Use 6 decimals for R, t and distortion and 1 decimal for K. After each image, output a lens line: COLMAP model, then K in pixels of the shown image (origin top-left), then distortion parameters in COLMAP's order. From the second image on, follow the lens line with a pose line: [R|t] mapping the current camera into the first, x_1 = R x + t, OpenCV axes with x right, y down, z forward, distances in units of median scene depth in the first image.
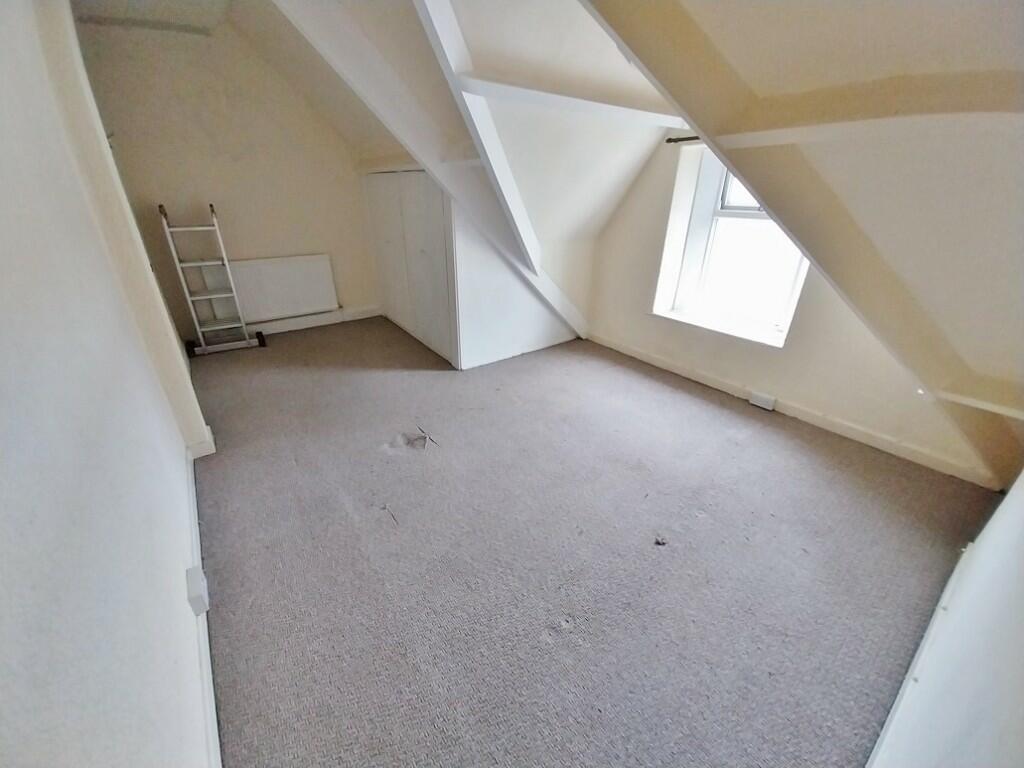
lens RADIAL K [[401.2, 0, 501.4], [0, 401.2, 379.8], [0, 0, 1]] dist [0.015750, -0.016424]
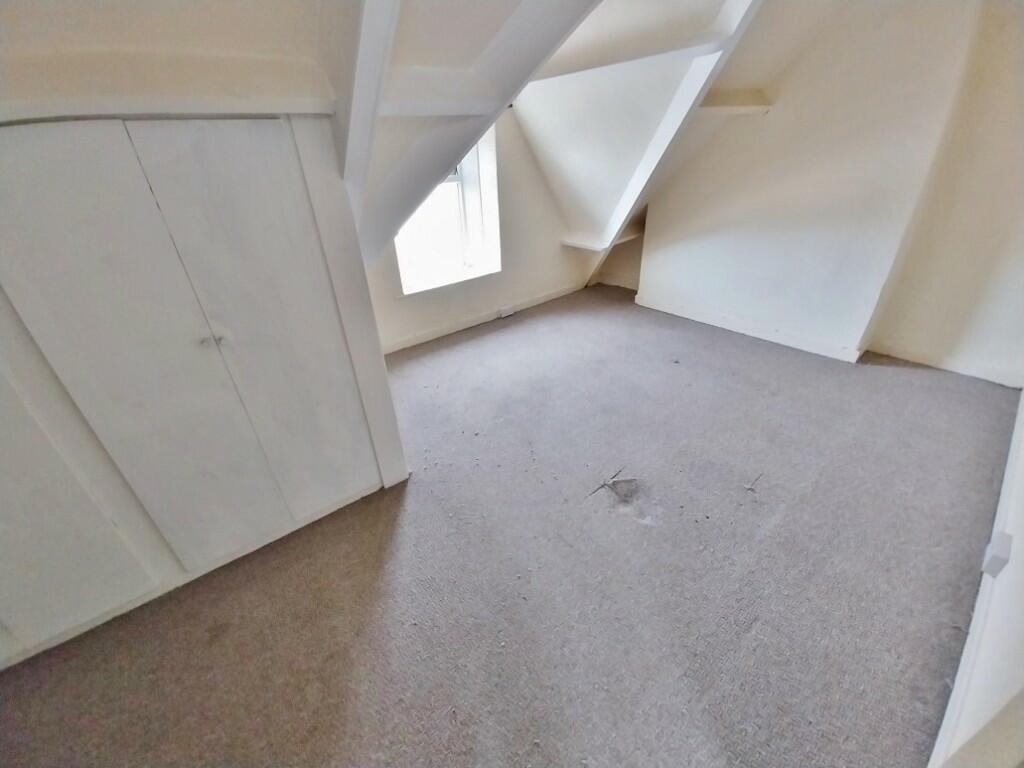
lens RADIAL K [[401.2, 0, 501.4], [0, 401.2, 379.8], [0, 0, 1]] dist [0.015750, -0.016424]
pose [[-0.045494, -0.486808, 0.872323, -0.693906], [0.478810, 0.755760, 0.446730, -0.410768], [-0.876739, 0.438001, 0.198706, 0.881699]]
